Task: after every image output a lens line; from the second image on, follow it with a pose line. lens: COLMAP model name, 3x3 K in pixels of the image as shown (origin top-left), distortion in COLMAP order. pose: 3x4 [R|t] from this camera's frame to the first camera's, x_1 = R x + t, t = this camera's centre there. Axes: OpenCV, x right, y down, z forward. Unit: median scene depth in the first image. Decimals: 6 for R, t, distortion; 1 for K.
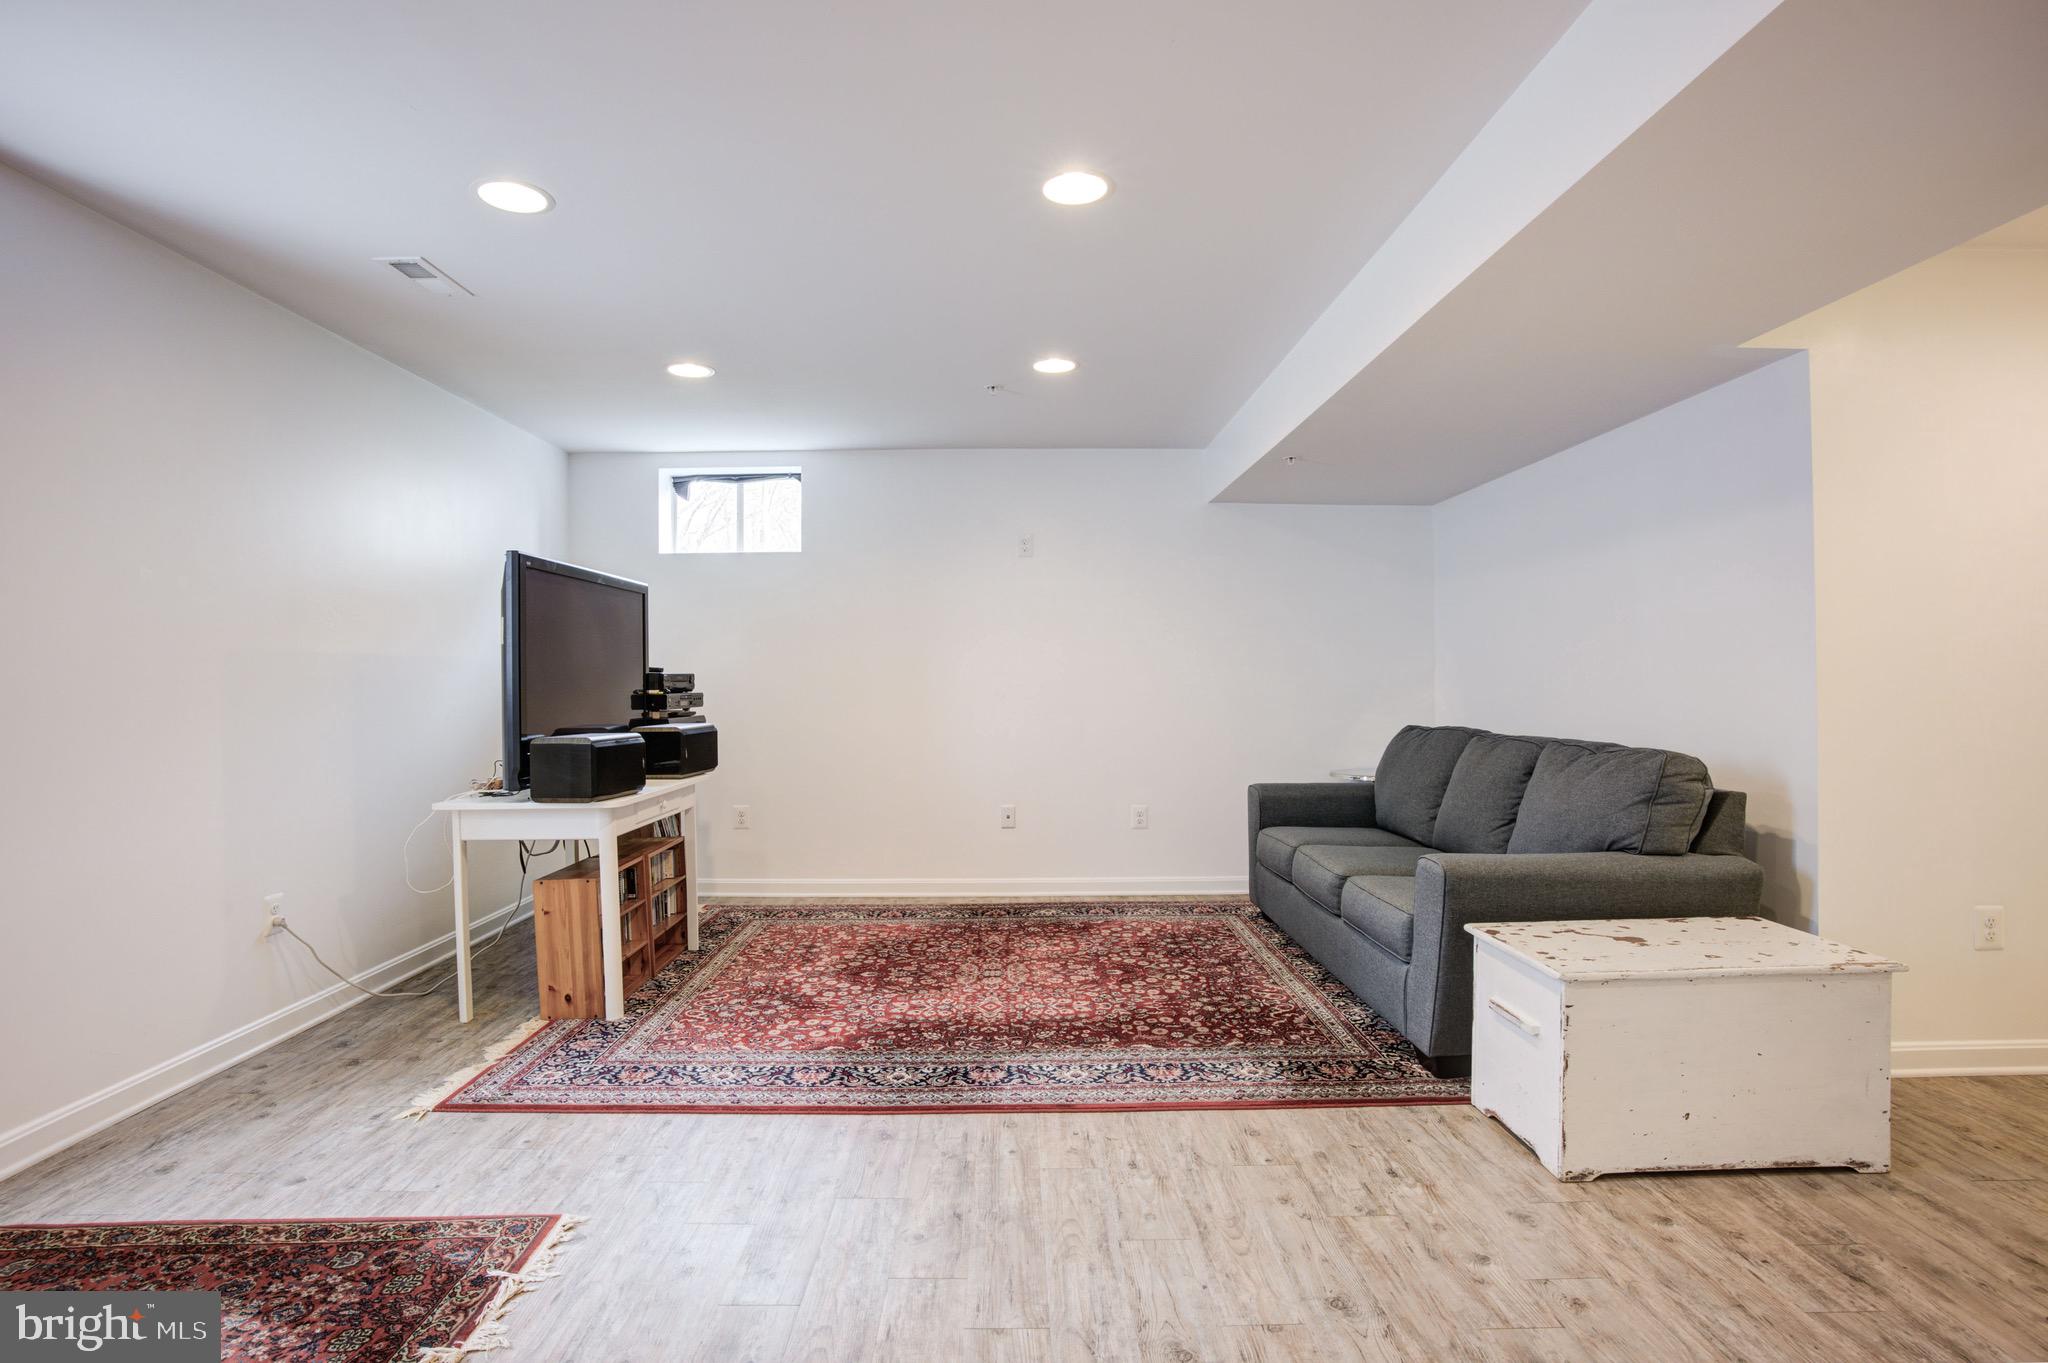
lens RADIAL K [[994.1, 0, 1024.2], [0, 994.1, 696.5], [0, 0, 1]] dist [-0.043079, 0.026305]
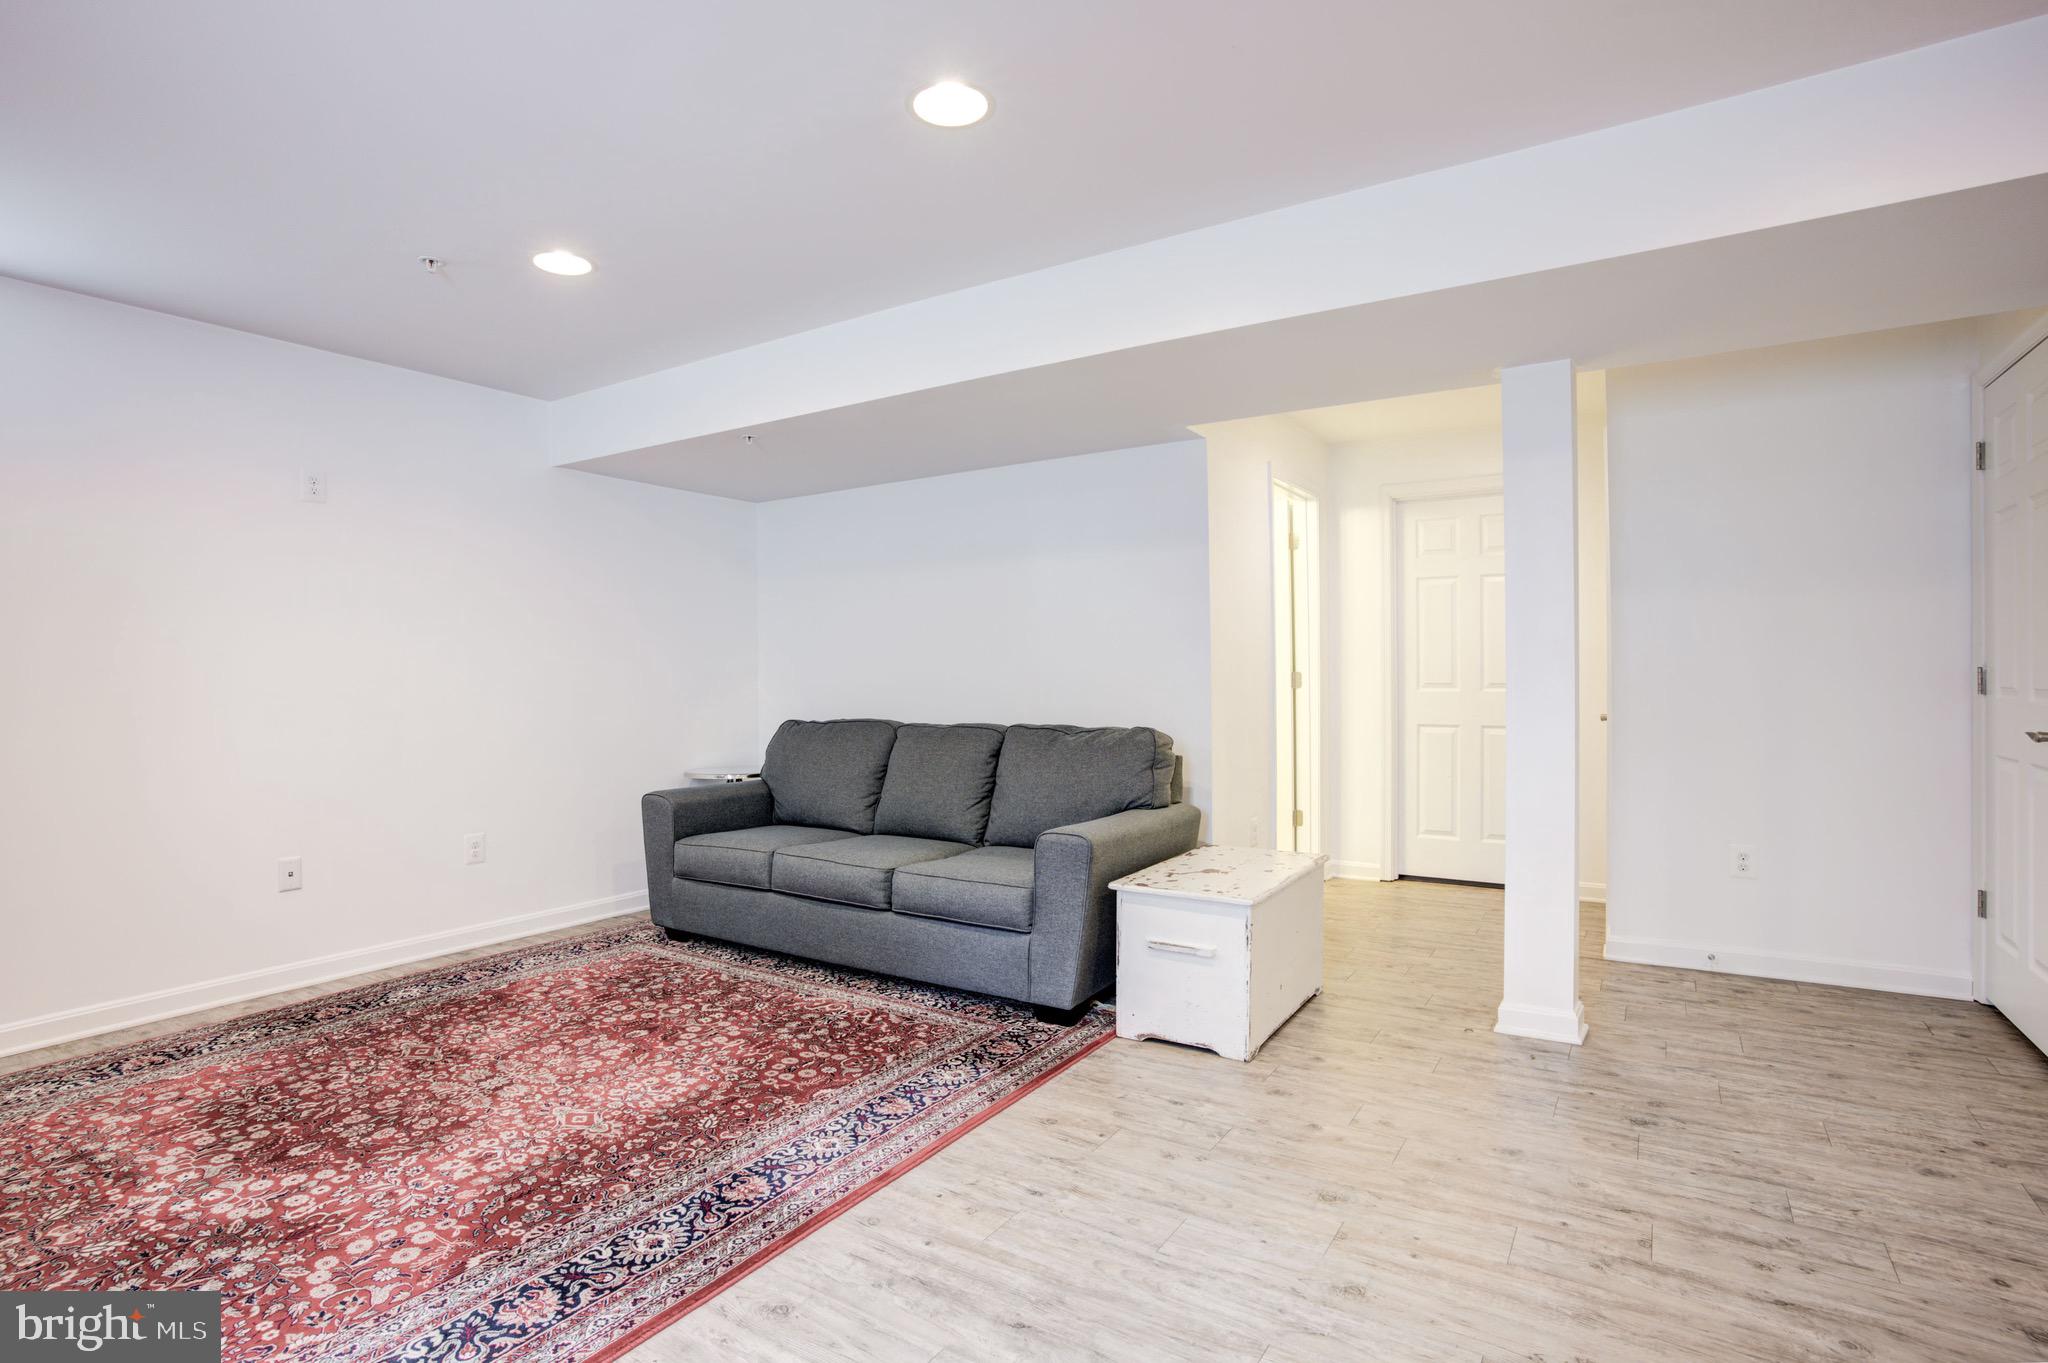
lens RADIAL K [[994.1, 0, 1004.5], [0, 994.1, 673.3], [0, 0, 1]] dist [-0.043079, 0.026305]
pose [[0.563654, 0.012131, 0.825922, -0.421955], [0.006648, 0.999793, -0.019222, 0.000869], [-0.825984, 0.016326, 0.563457, 0.303163]]
